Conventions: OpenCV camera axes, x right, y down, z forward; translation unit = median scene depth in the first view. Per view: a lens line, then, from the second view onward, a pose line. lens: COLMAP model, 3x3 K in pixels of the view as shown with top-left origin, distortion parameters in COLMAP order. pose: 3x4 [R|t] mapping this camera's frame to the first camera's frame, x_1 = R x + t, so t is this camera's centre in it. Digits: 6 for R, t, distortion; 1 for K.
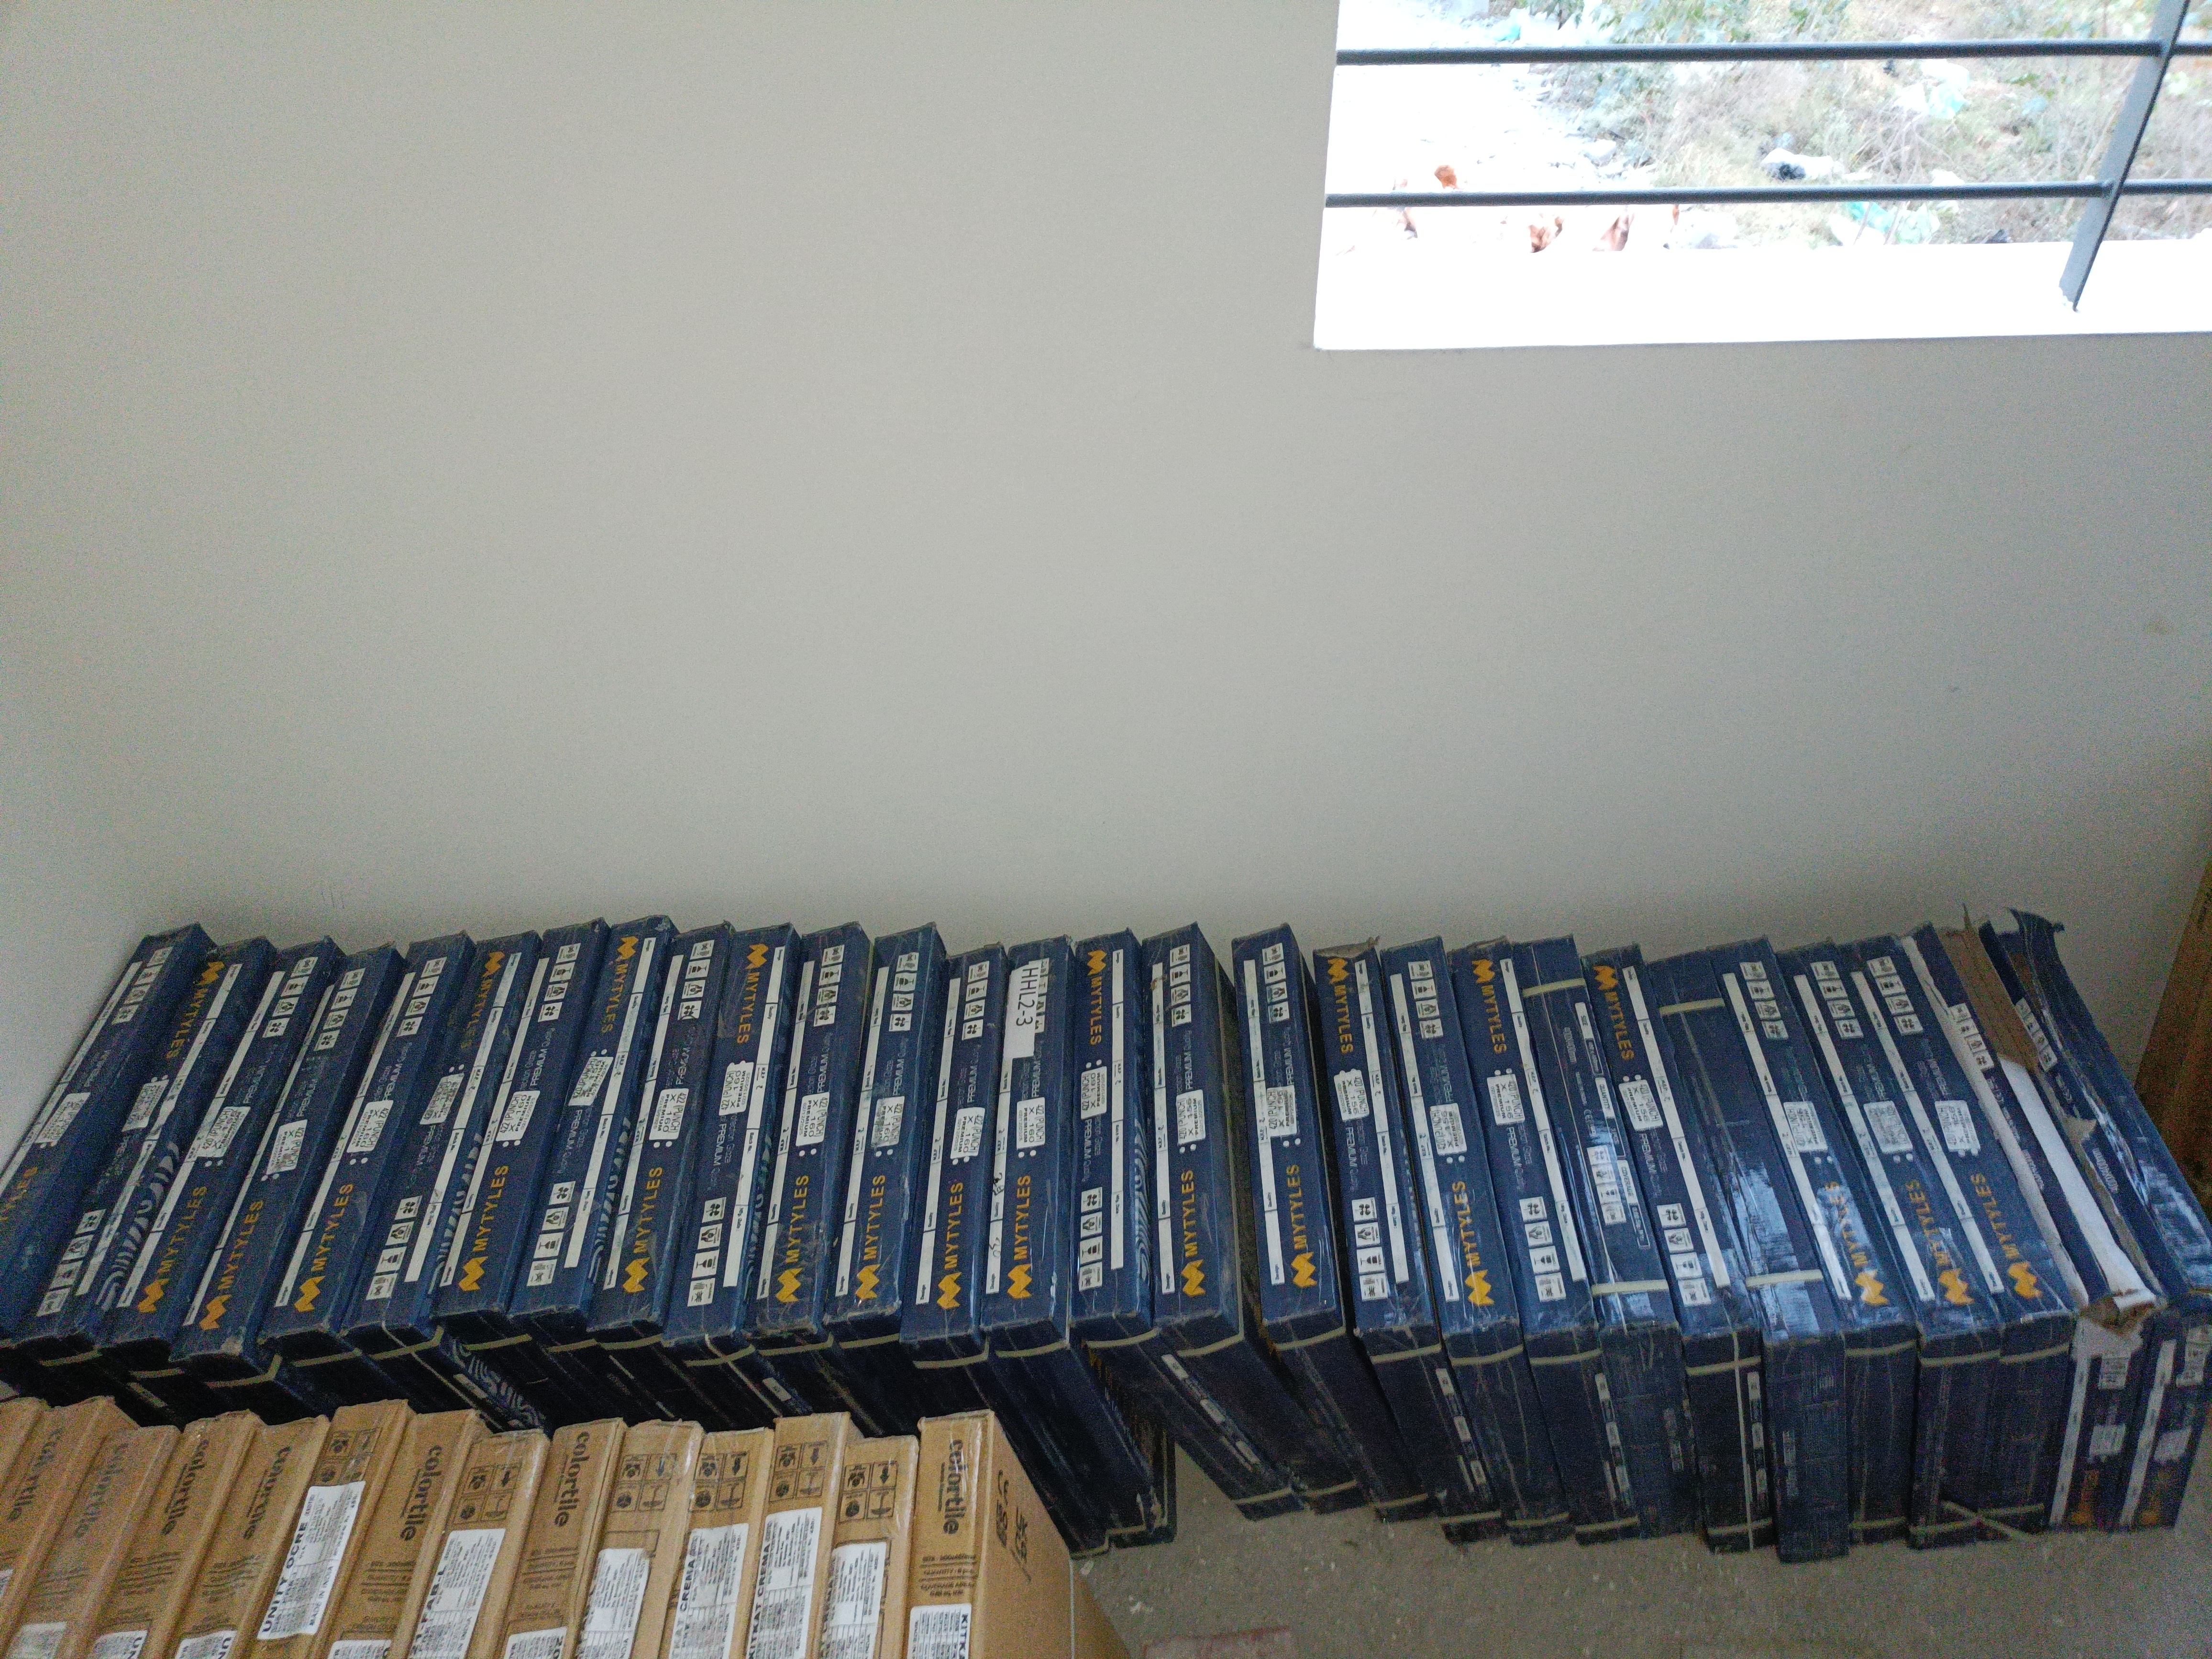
lens RADIAL K [[1637.9, 0, 1120.9], [0, 1637.9, 813.0], [0, 0, 1]] dist [0.027375, -0.020310]
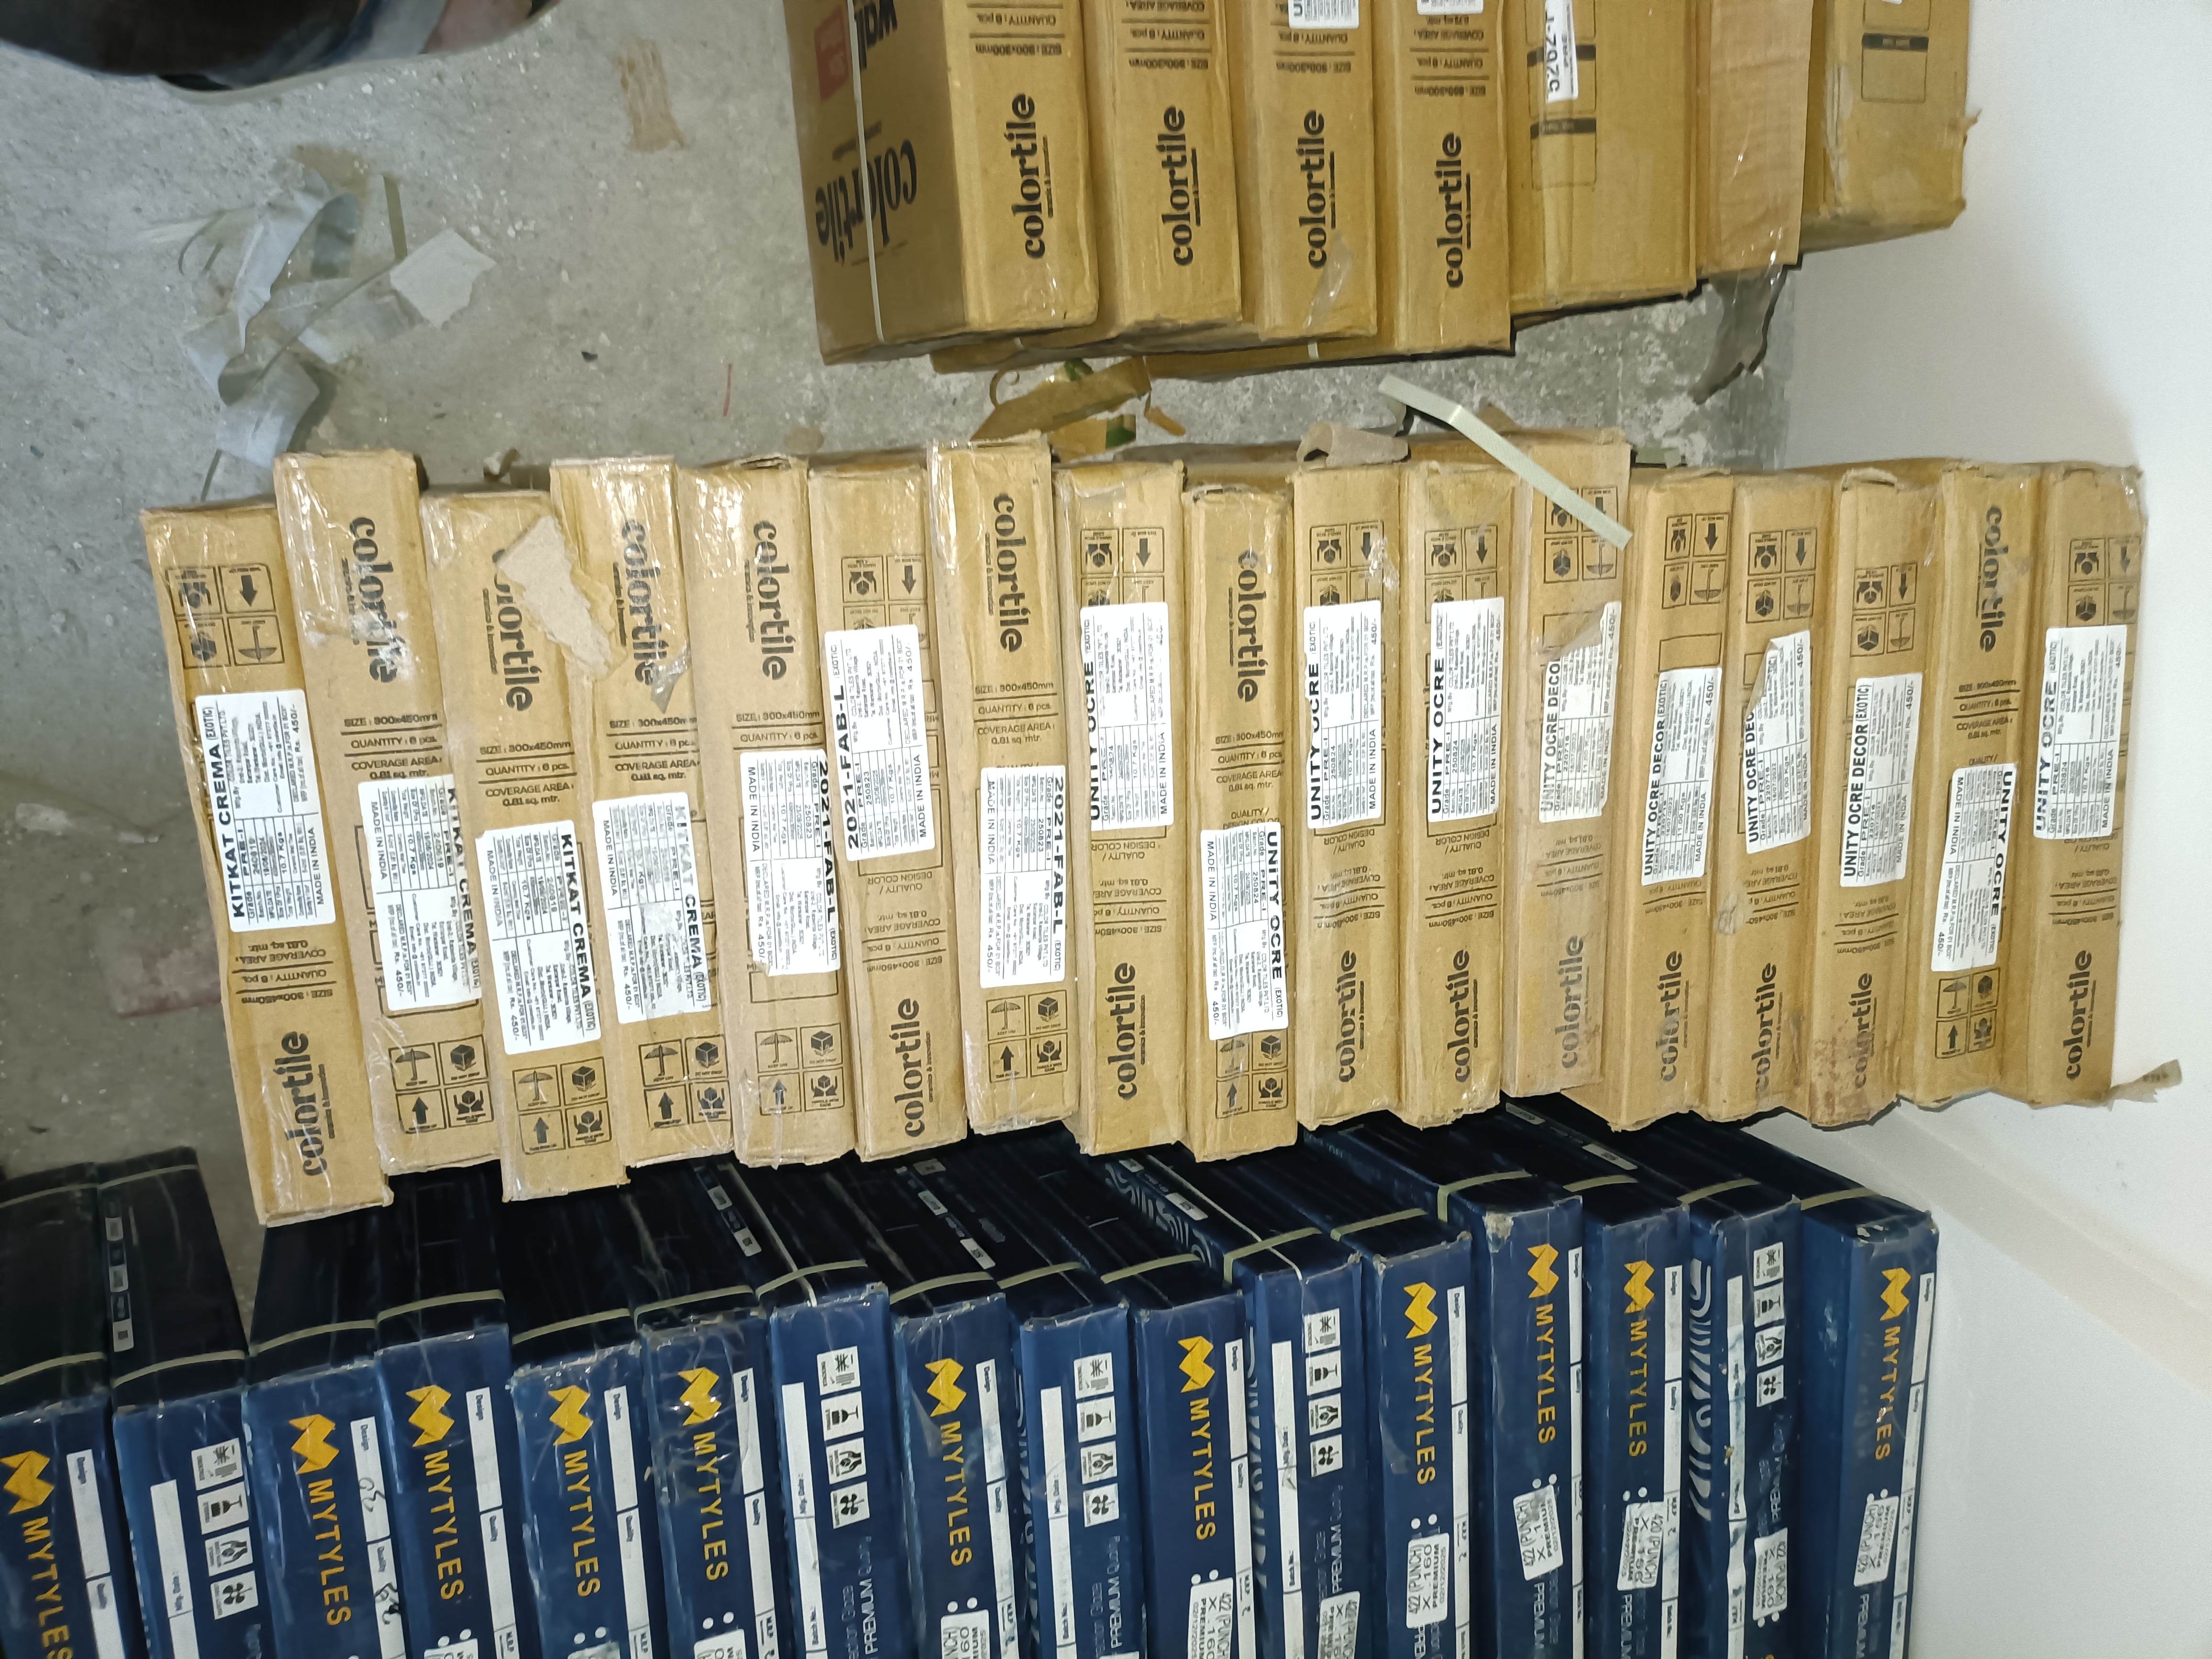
lens RADIAL K [[1637.9, 0, 1097.7], [0, 1637.9, 840.5], [0, 0, 1]] dist [0.027375, -0.020310]
pose [[-0.989031, 0.060462, -0.134765, -0.270841], [-0.127924, -0.806753, 0.576875, 0.072531], [-0.073843, 0.587787, 0.805639, 0.340785]]
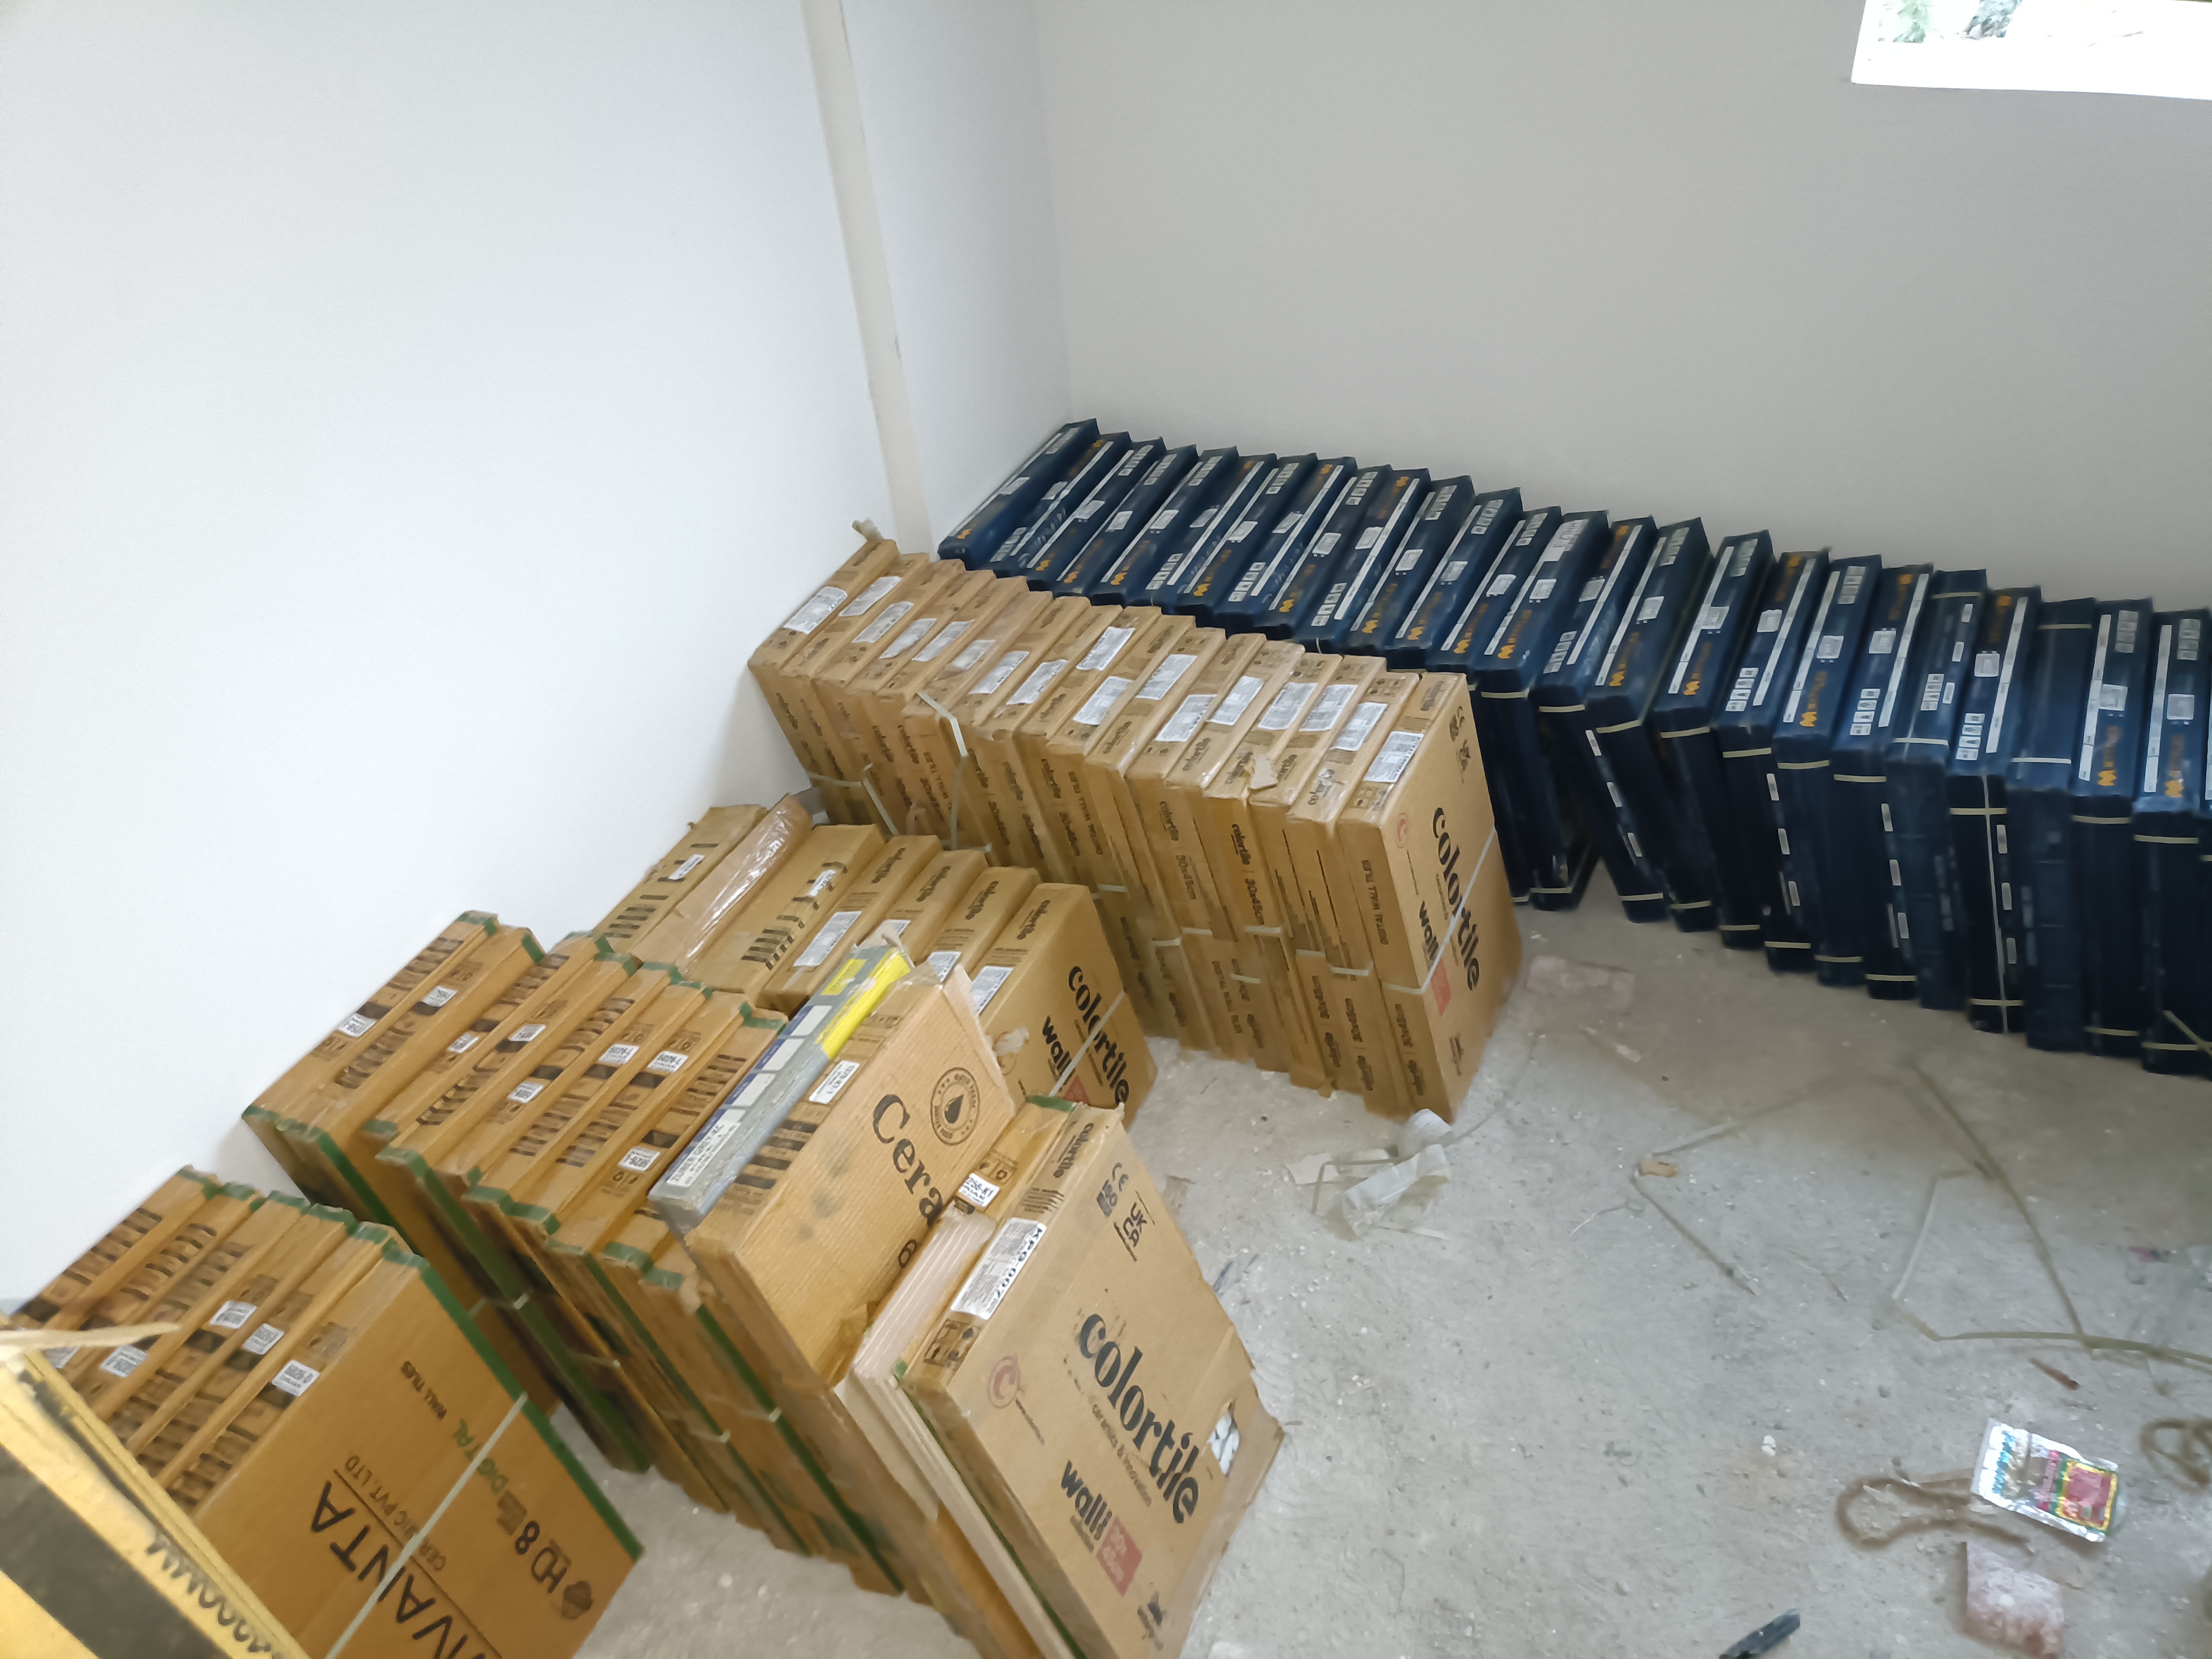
lens RADIAL K [[1637.9, 0, 1108.9], [0, 1637.9, 831.4], [0, 0, 1]] dist [0.027375, -0.020310]
pose [[0.883426, 0.236176, -0.404697, 0.278354], [-0.238882, 0.970023, 0.044629, 0.462323], [0.403105, 0.057248, 0.913361, -0.601972]]
